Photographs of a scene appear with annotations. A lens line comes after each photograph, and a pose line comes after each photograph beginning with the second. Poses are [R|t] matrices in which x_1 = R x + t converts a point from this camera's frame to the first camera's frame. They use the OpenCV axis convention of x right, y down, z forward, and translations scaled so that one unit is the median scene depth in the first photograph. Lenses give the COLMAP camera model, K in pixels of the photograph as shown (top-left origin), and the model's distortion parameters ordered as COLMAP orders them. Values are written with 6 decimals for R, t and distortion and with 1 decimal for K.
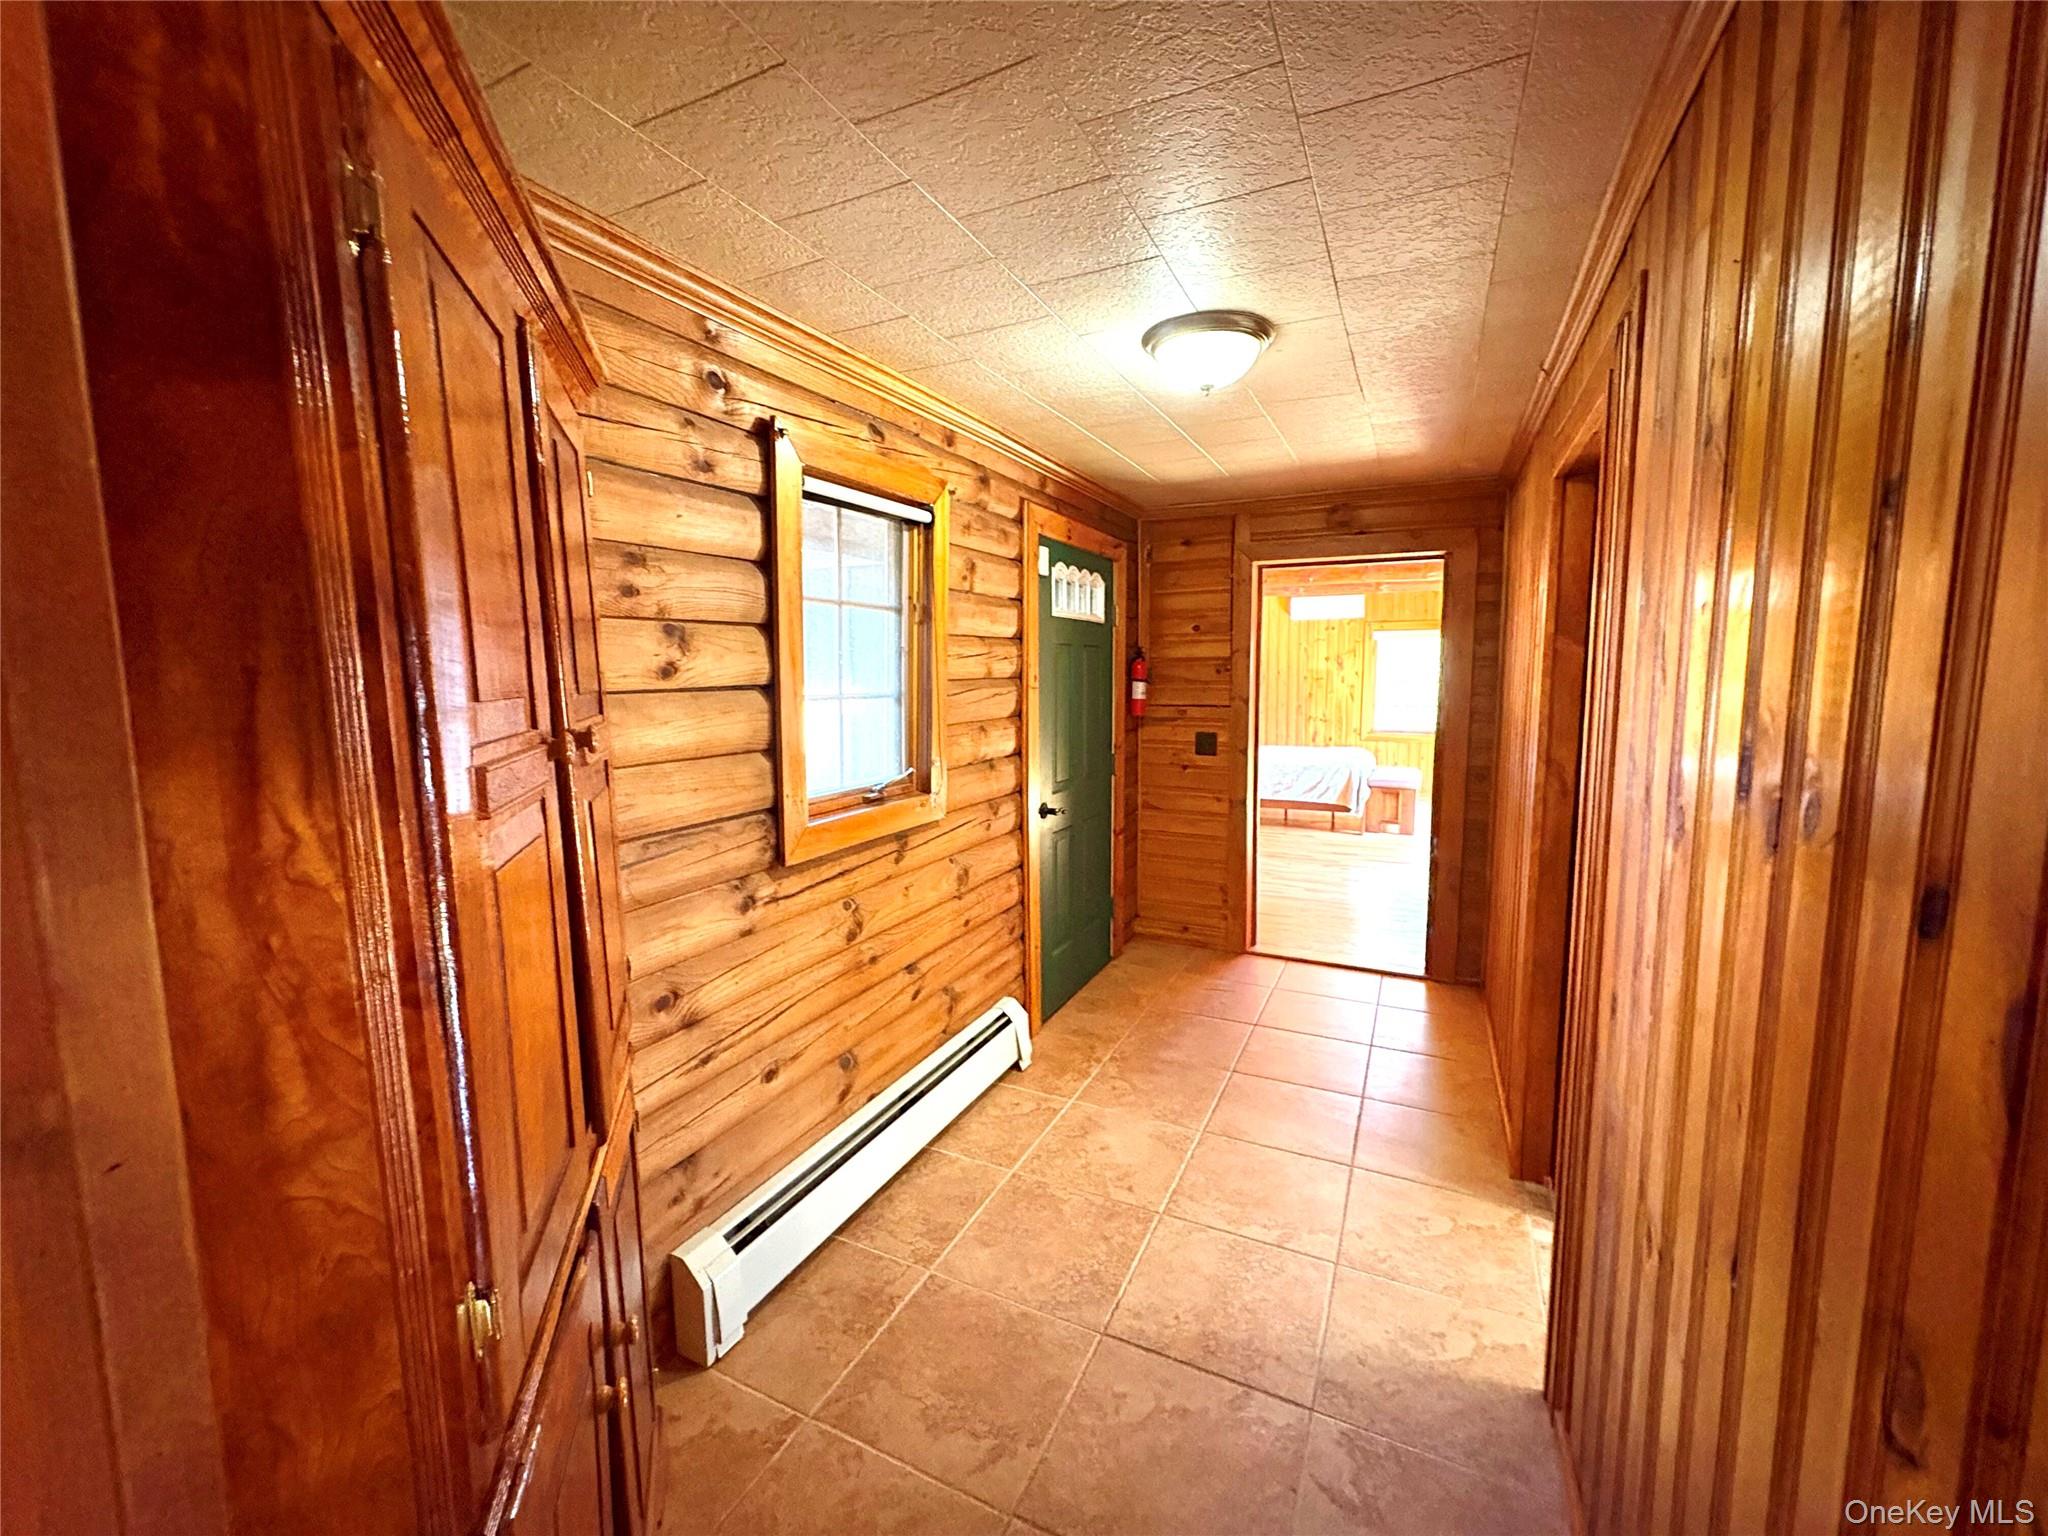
lens RADIAL K [[815.2, 0, 1024.0], [0, 815.2, 768.0], [0, 0, 1]] dist [-0.000464, 0.000070]
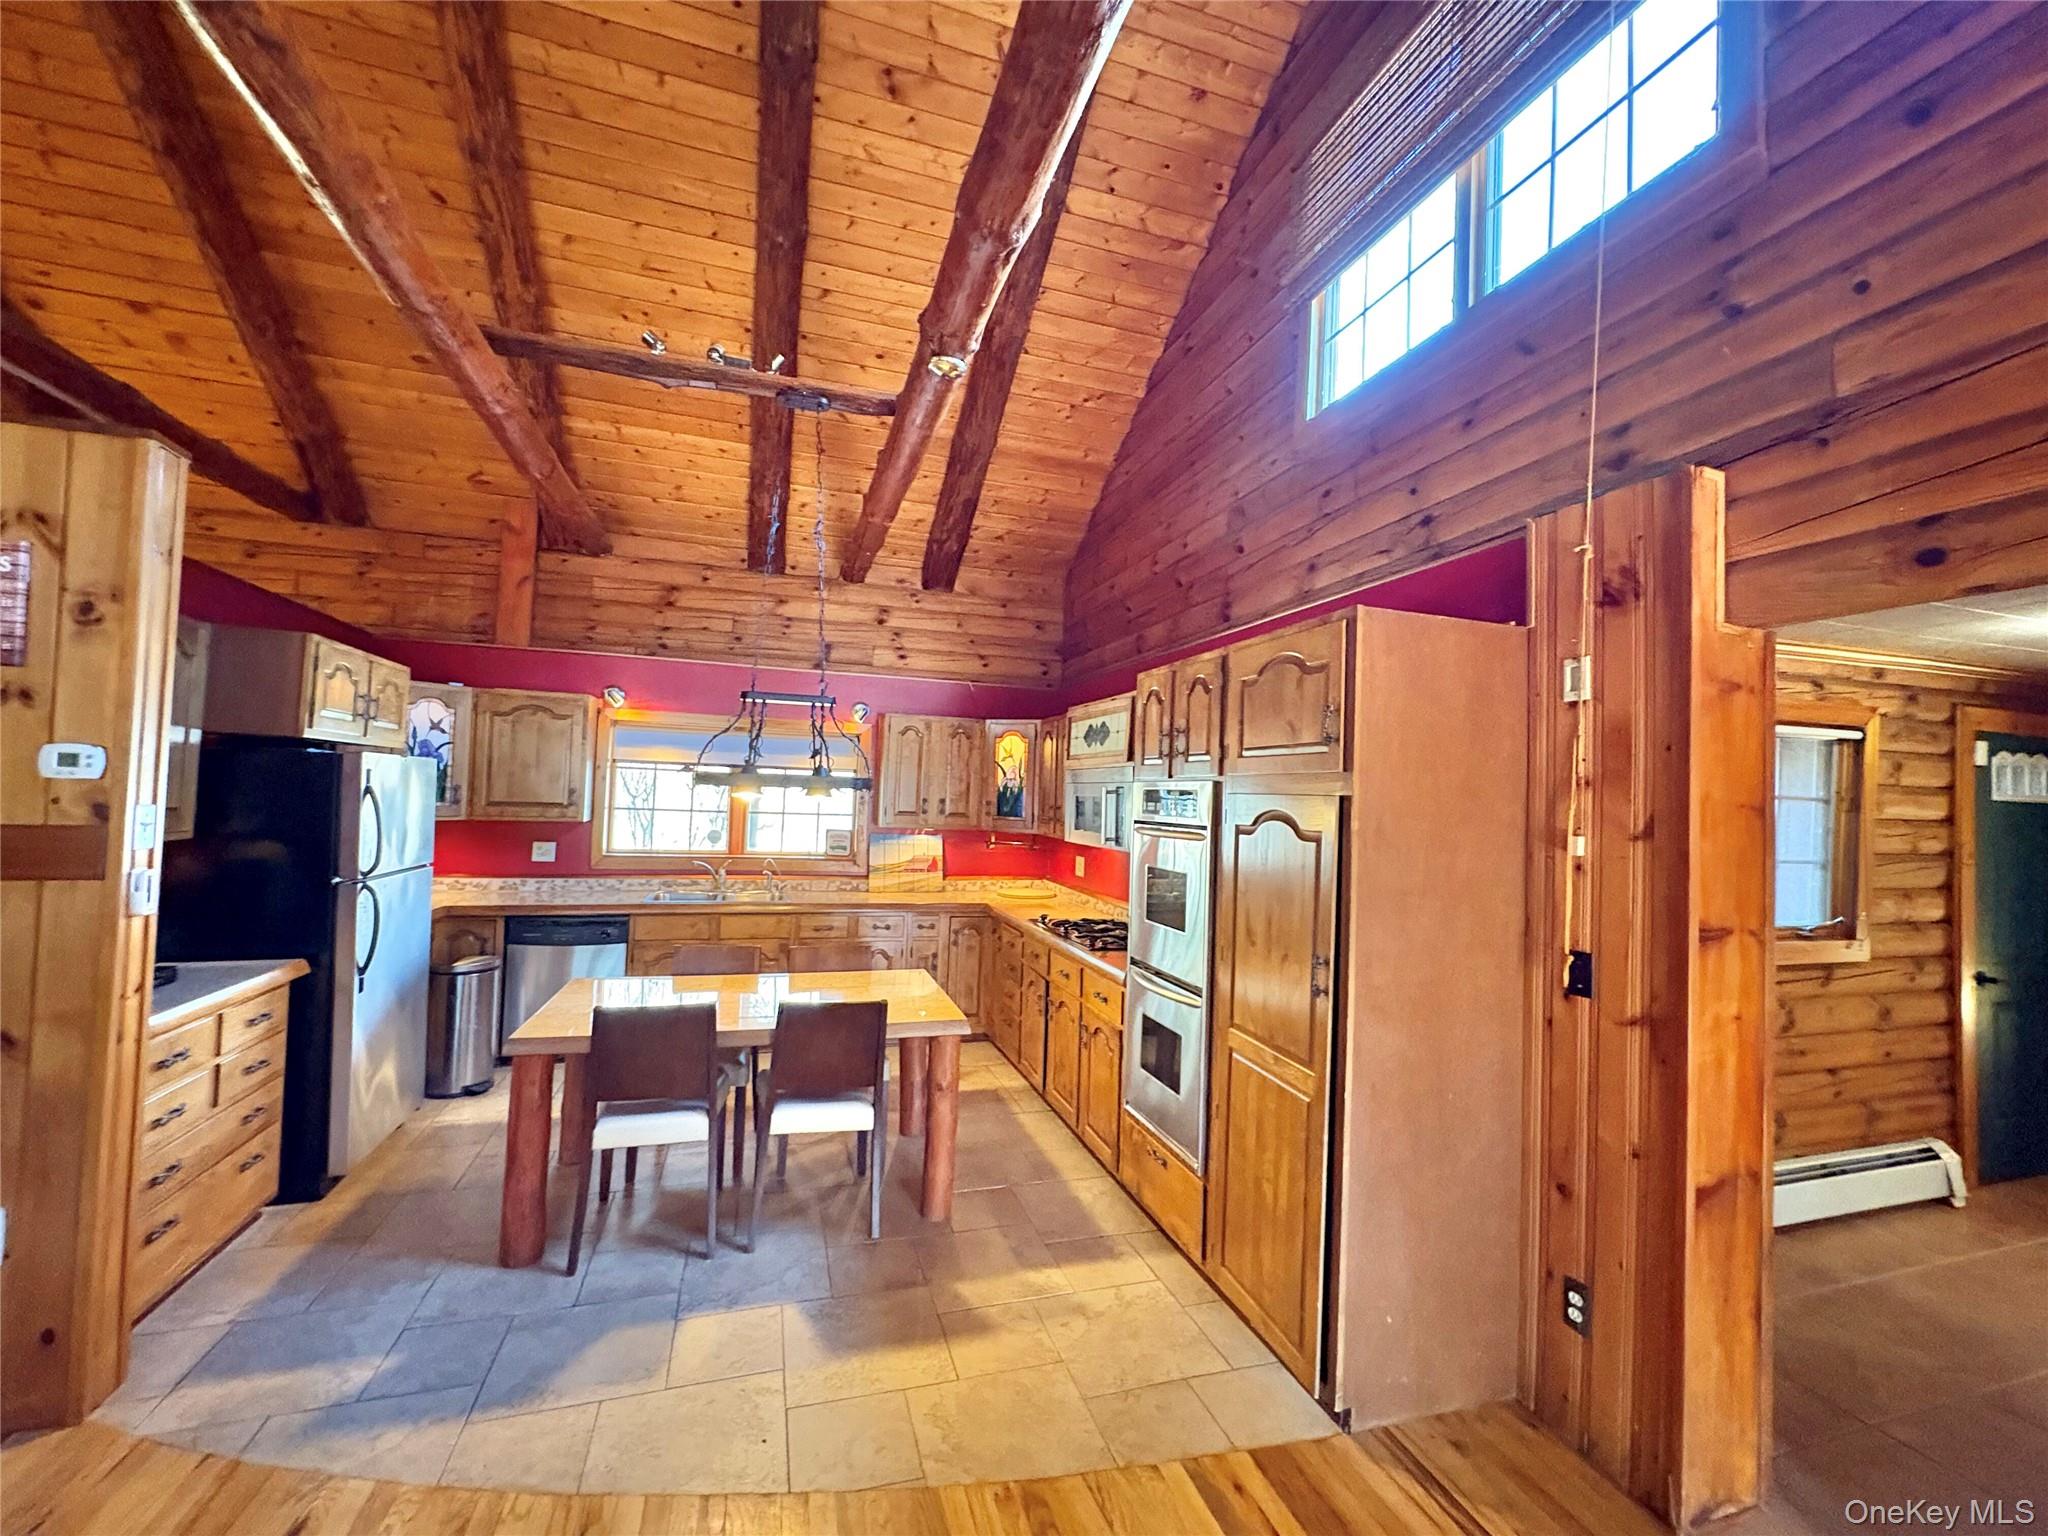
lens RADIAL K [[815.2, 0, 1024.0], [0, 815.2, 768.0], [0, 0, 1]] dist [-0.000464, 0.000070]
pose [[0.686296, 0.008091, -0.727277, -0.074430], [-0.126011, 0.986139, -0.107941, 0.062564], [0.716323, 0.165725, 0.677803, -0.813129]]
